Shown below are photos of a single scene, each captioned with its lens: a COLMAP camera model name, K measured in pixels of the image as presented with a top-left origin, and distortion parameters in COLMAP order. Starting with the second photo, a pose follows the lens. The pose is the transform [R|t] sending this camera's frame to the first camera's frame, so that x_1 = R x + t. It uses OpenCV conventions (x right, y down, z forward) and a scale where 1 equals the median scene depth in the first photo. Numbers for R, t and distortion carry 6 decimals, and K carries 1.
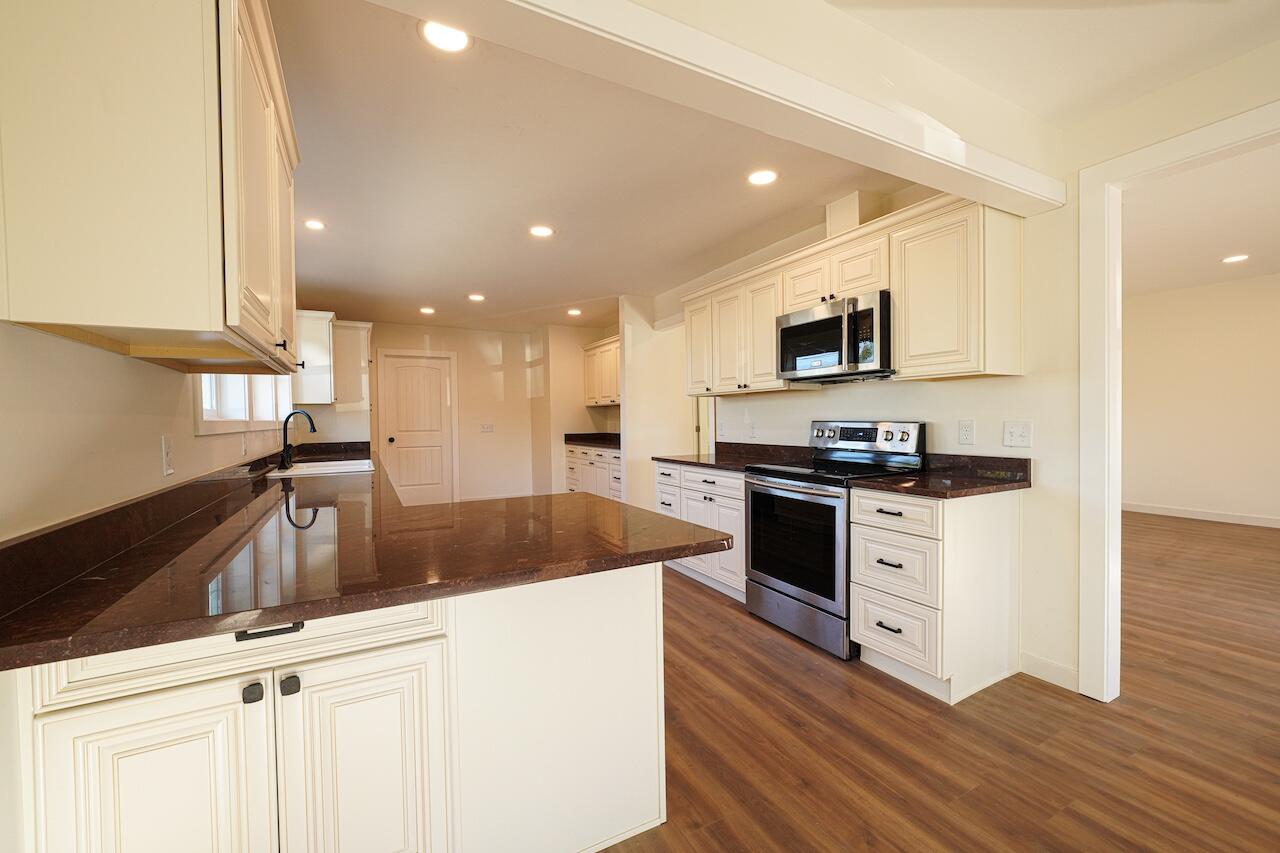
lens RADIAL K [[517.6, 0, 640.0], [0, 517.6, 429.8], [0, 0, 1]] dist [-0.014223, 0.001585]
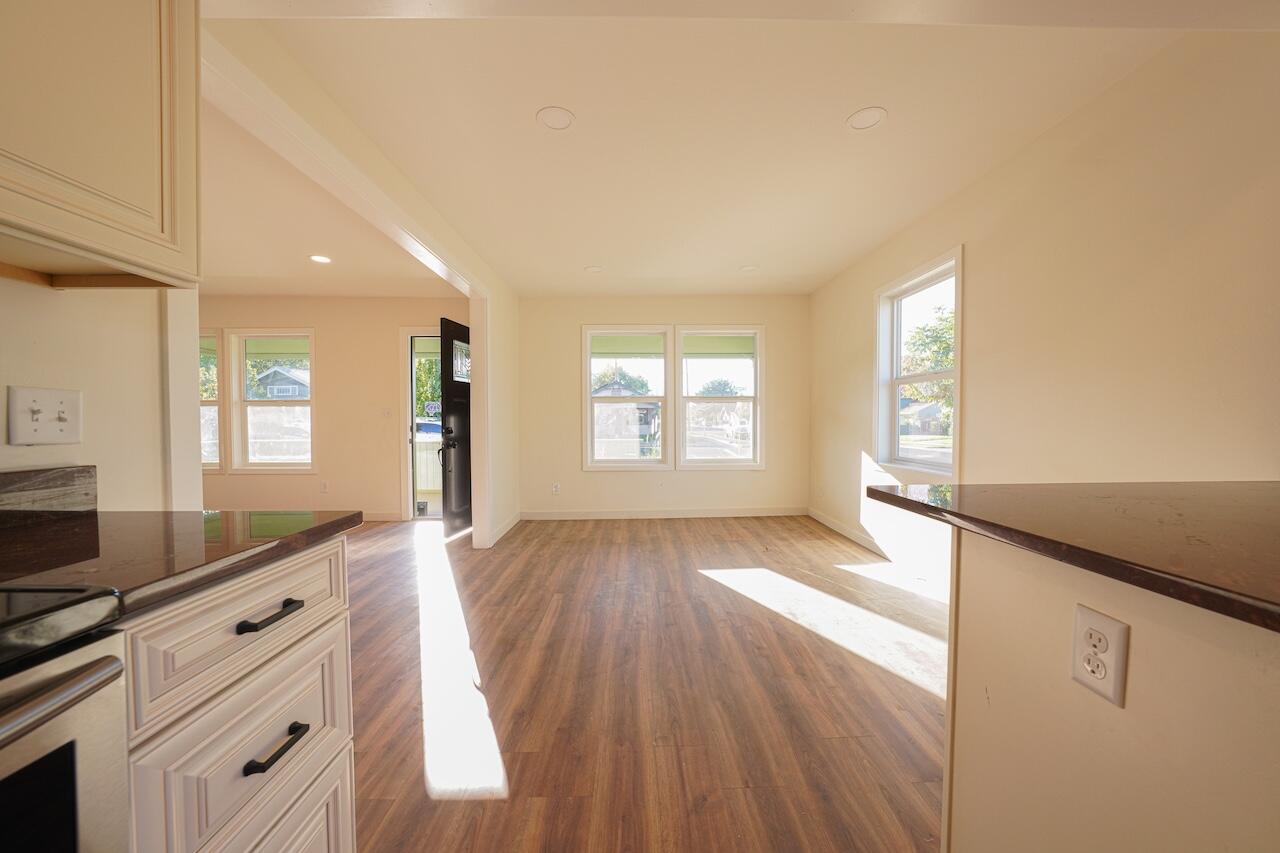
lens RADIAL K [[444.8, 0, 661.0], [0, 444.8, 426.3], [0, 0, 1]] dist [-0.022682, 0.004778]
pose [[-0.901034, 0.010282, 0.433627, 0.080450], [0.025641, 0.999233, 0.029587, 0.019491], [-0.432990, 0.037778, -0.900607, 1.056369]]
